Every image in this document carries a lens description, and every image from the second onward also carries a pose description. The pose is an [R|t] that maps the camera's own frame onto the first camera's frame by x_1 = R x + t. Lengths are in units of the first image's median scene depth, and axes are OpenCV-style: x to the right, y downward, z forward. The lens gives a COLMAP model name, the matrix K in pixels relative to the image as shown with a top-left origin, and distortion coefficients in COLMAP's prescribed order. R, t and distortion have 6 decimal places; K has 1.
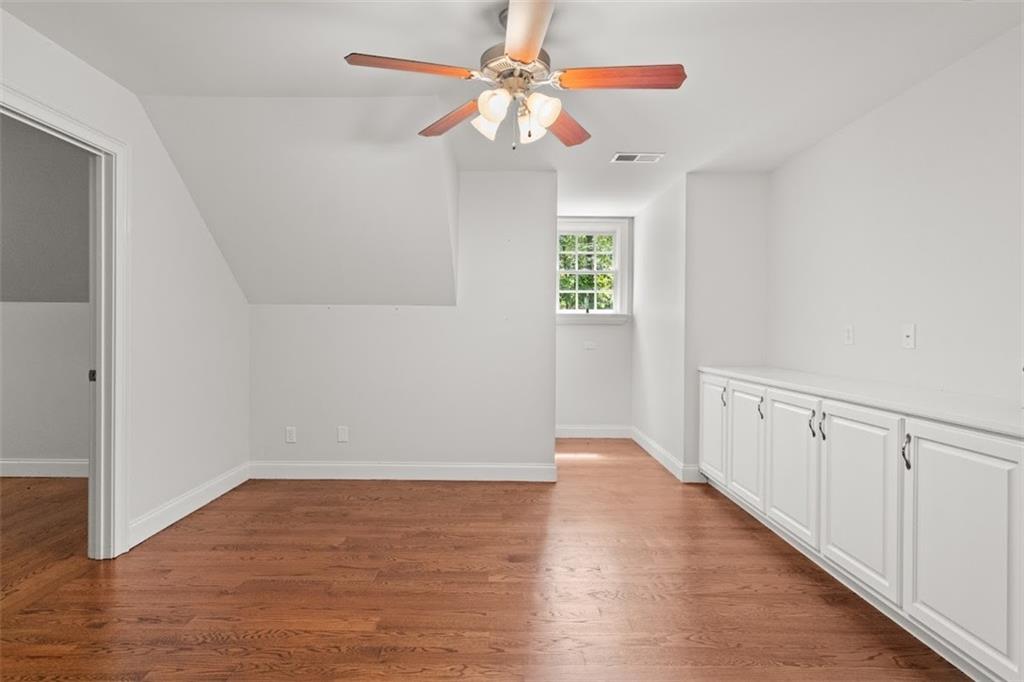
lens RADIAL K [[523.0, 0, 510.3], [0, 523.0, 335.9], [0, 0, 1]] dist [-0.001230, -0.000064]
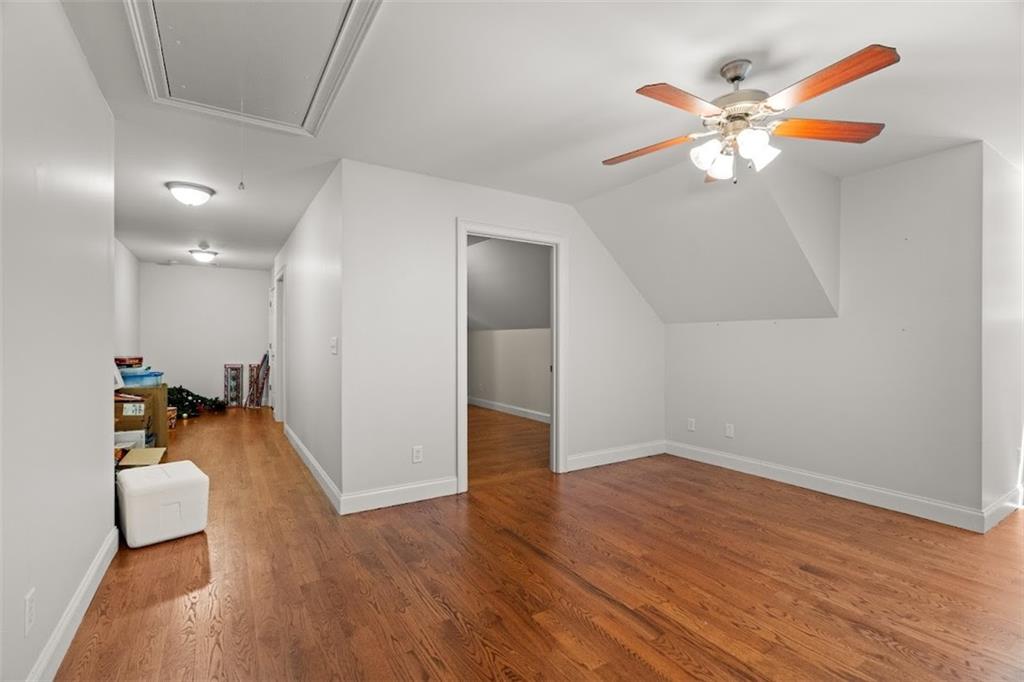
lens RADIAL K [[456.7, 0, 506.1], [0, 456.7, 342.6], [0, 0, 1]] dist [-0.005474, 0.003271]
pose [[0.527334, -0.005610, -0.849639, 0.439680], [-0.006346, 0.999924, -0.010541, 0.004428], [0.849634, 0.010950, 0.527259, 0.038135]]
